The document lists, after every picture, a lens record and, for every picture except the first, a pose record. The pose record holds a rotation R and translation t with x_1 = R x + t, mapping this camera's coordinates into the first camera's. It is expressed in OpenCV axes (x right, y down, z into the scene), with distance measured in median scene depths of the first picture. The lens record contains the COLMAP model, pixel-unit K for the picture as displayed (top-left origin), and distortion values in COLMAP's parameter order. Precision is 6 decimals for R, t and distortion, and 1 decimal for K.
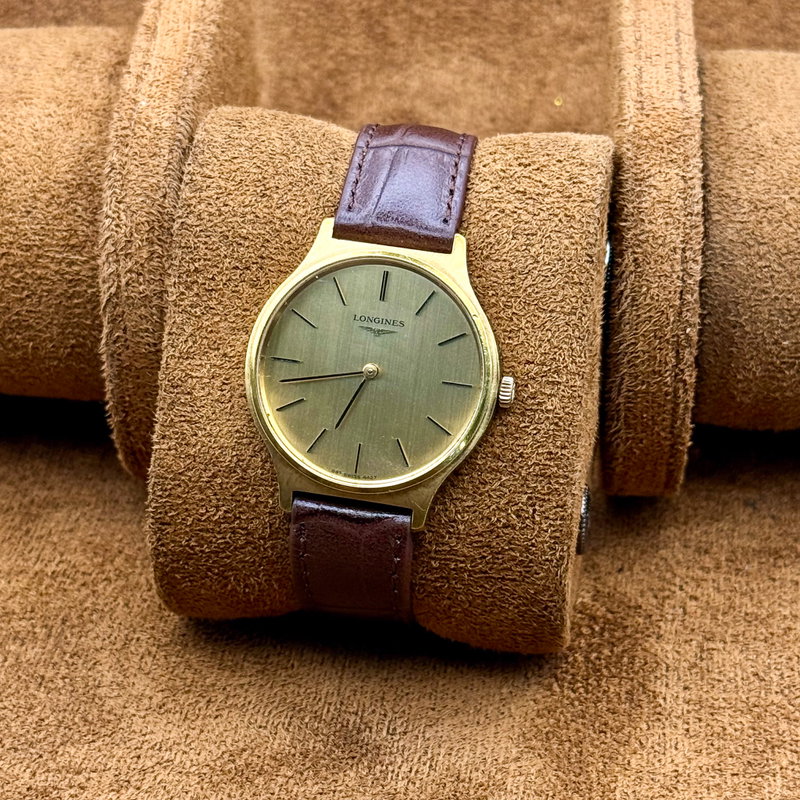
lens RADIAL K [[2314.5, 0, 389.9], [0, 2314.5, 398.8], [0, 0, 1]] dist [0.060310, 0.800581]
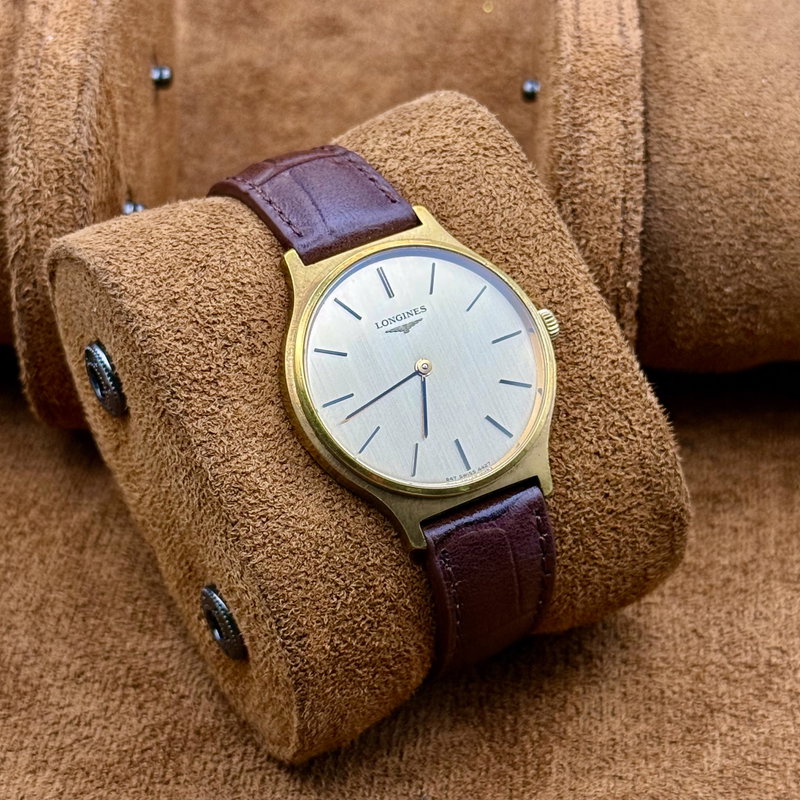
lens RADIAL K [[2314.5, 0, 389.9], [0, 2314.5, 398.8], [0, 0, 1]] dist [0.060310, 0.800581]
pose [[0.780008, -0.430296, 0.454349, -0.434966], [0.501641, 0.864010, -0.042928, 0.031050], [-0.374090, 0.261405, 0.889789, 0.192299]]
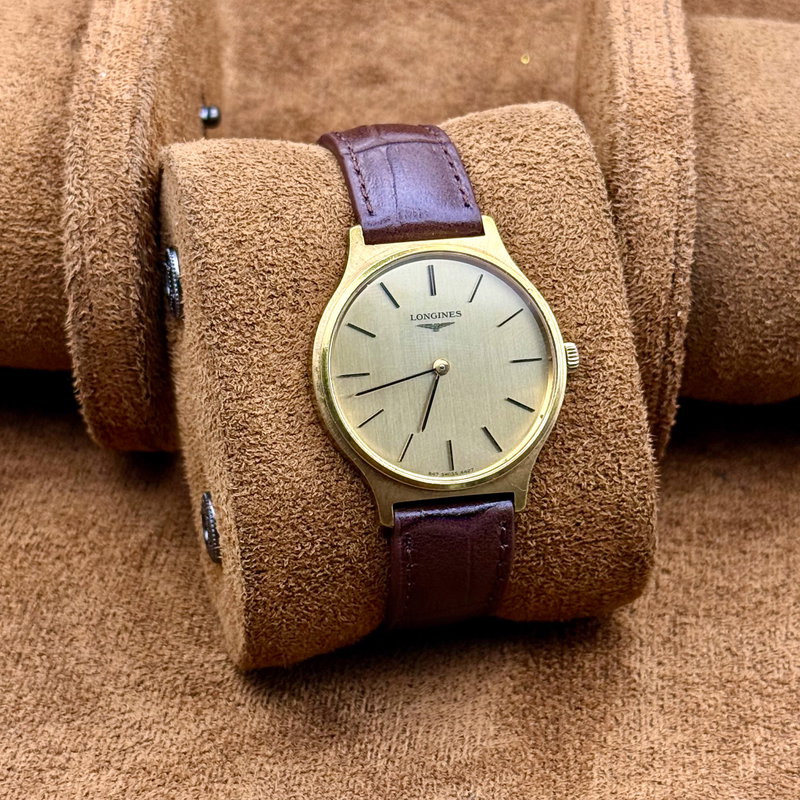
lens RADIAL K [[2314.5, 0, 389.9], [0, 2314.5, 398.8], [0, 0, 1]] dist [0.060310, 0.800581]
pose [[0.923887, -0.221420, 0.312100, -0.336839], [0.227888, 0.973554, 0.016093, -0.019417], [-0.307410, 0.056256, 0.949913, 0.066746]]
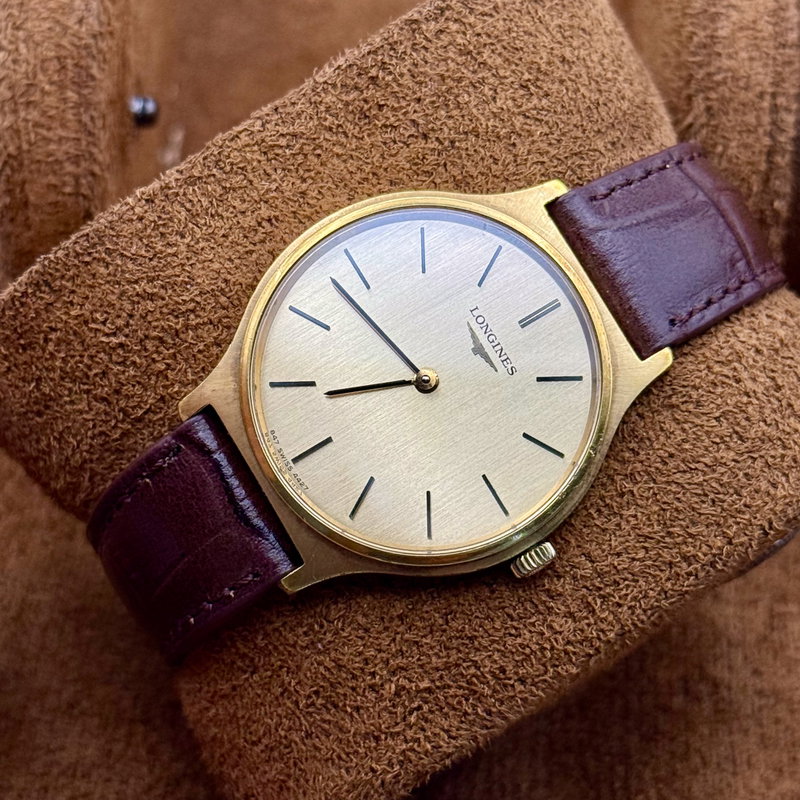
lens RADIAL K [[2314.5, 0, 389.9], [0, 2314.5, 398.8], [0, 0, 1]] dist [0.060310, 0.800581]
pose [[0.634624, 0.772801, 0.005566, -0.014060], [-0.772734, 0.634644, -0.010401, 0.006098], [-0.011570, 0.002300, 0.999930, 0.340424]]
